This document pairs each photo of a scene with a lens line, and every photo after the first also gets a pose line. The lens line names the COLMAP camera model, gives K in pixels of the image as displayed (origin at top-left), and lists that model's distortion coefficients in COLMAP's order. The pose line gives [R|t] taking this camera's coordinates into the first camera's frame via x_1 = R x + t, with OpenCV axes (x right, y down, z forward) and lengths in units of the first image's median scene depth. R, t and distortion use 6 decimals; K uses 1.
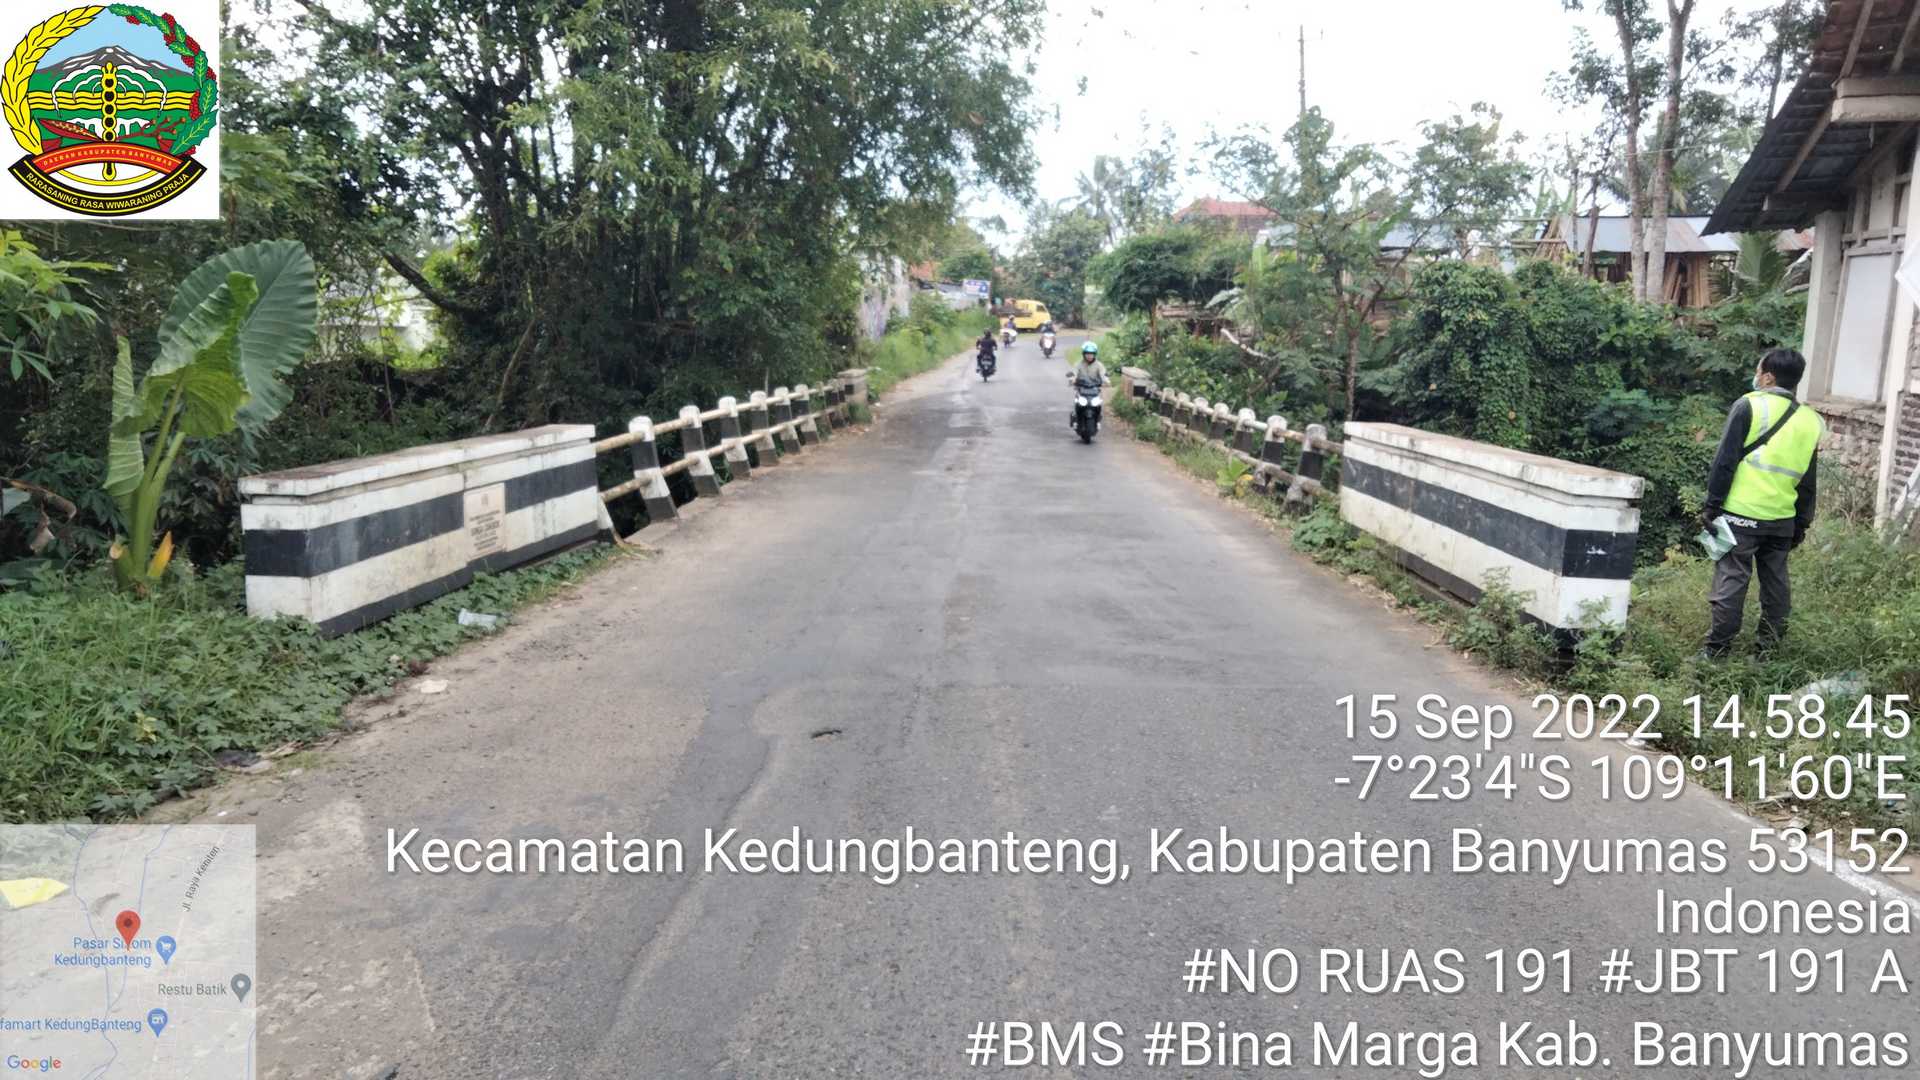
lens RADIAL K [[1400.2, 0, 956.4], [0, 1400.2, 566.4], [0, 0, 1]] dist [0.062258, -0.062717]
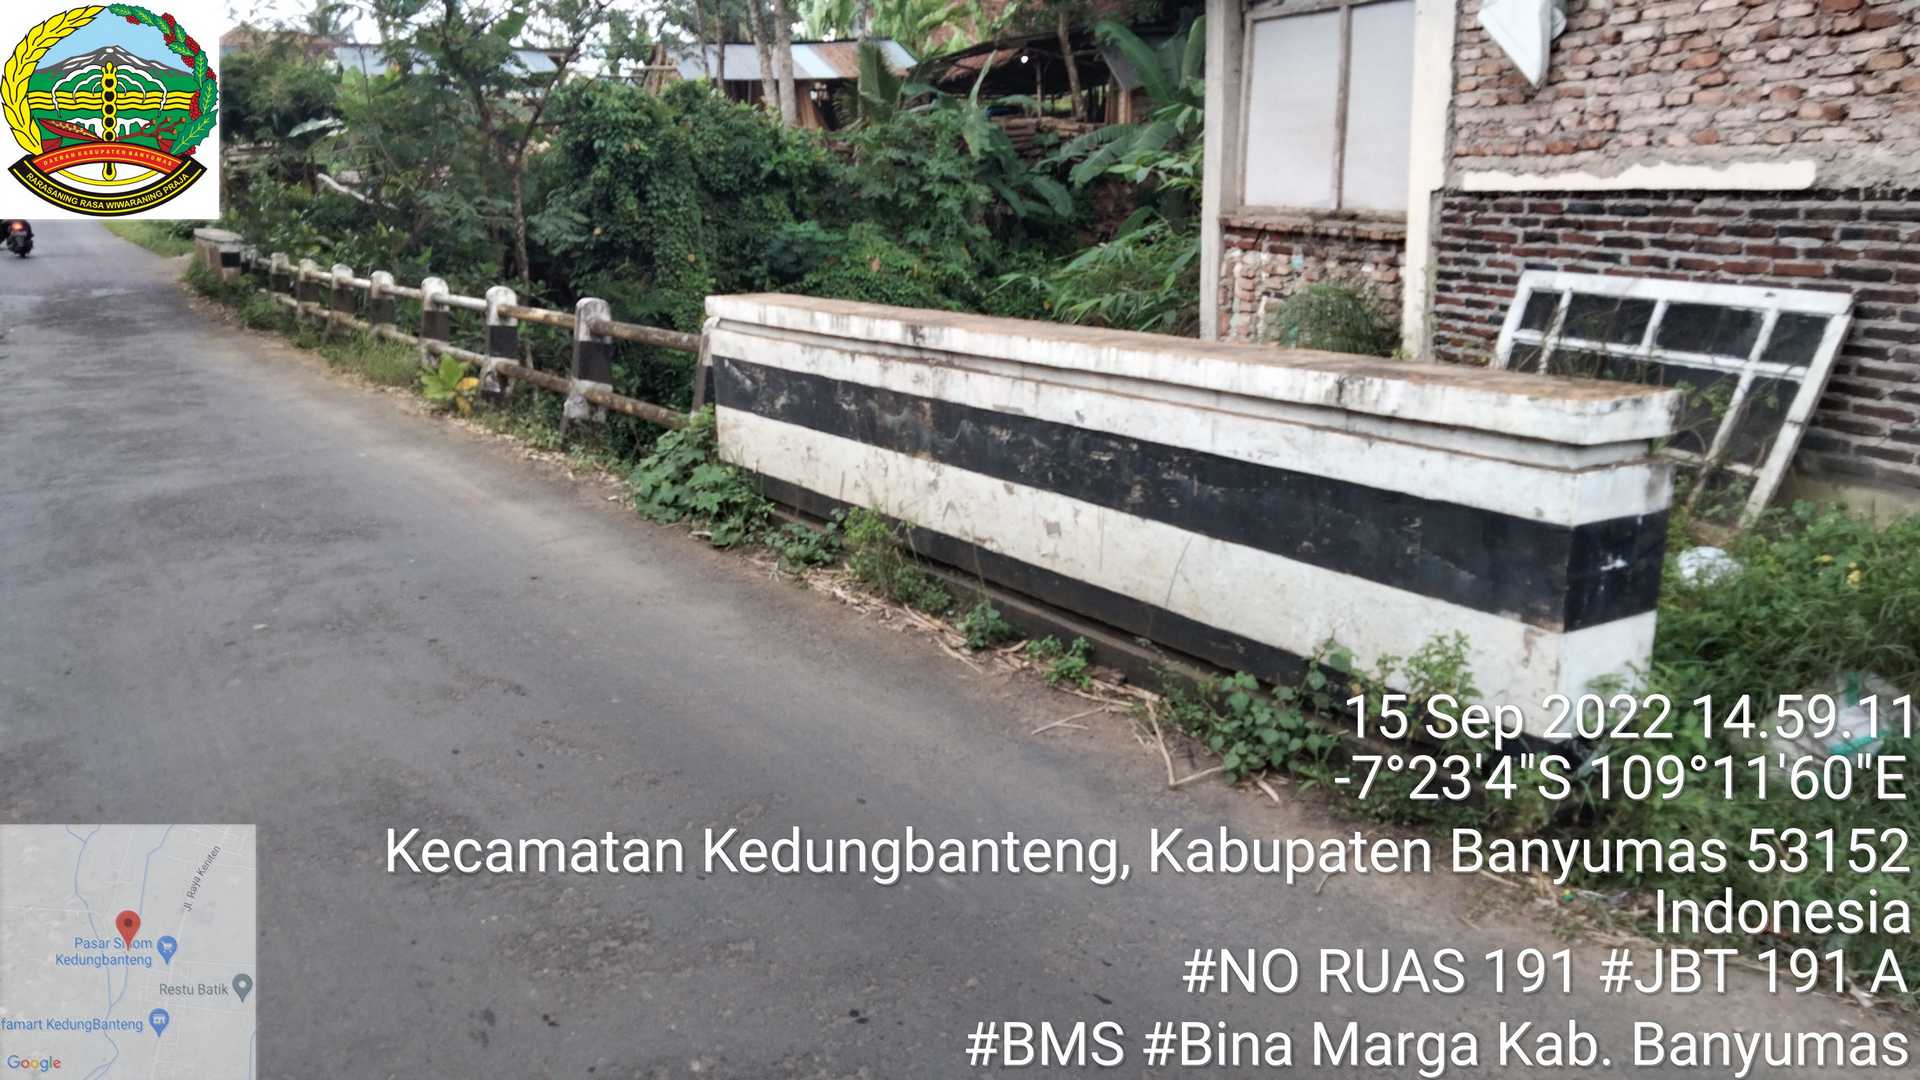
lens RADIAL K [[1400.2, 0, 956.4], [0, 1400.2, 566.4], [0, 0, 1]] dist [0.062258, -0.062717]
pose [[0.818829, -0.196195, 0.539468, 0.009837], [0.138901, 0.979571, 0.145423, -0.025943], [-0.556979, -0.044144, 0.829353, 0.185093]]
